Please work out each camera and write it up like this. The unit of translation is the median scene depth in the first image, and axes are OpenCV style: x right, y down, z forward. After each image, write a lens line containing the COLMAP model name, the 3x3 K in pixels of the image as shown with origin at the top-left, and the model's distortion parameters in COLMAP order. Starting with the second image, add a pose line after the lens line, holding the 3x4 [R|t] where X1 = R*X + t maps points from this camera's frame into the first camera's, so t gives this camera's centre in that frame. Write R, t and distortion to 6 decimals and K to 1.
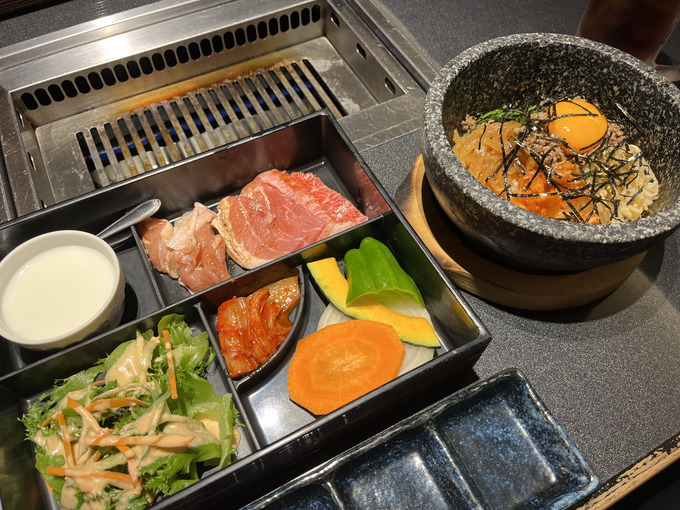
lens RADIAL K [[541.8, 0, 340.0], [0, 541.8, 255.0], [0, 0, 1]] dist [0.081684, -0.125832]
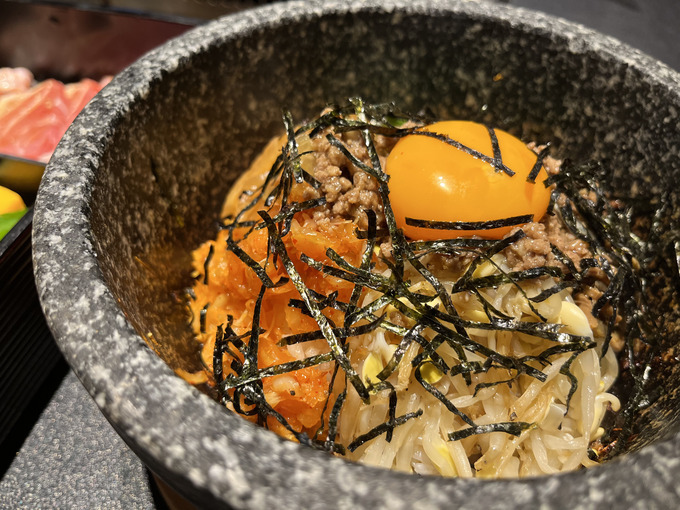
lens RADIAL K [[554.2, 0, 340.0], [0, 554.2, 255.0], [0, 0, 1]] dist [0.027030, -0.096203]
pose [[0.730792, 0.506618, -0.457473, 0.547648], [-0.583855, 0.811128, -0.034417, -0.125057], [0.353633, 0.292249, 0.888557, 0.612602]]
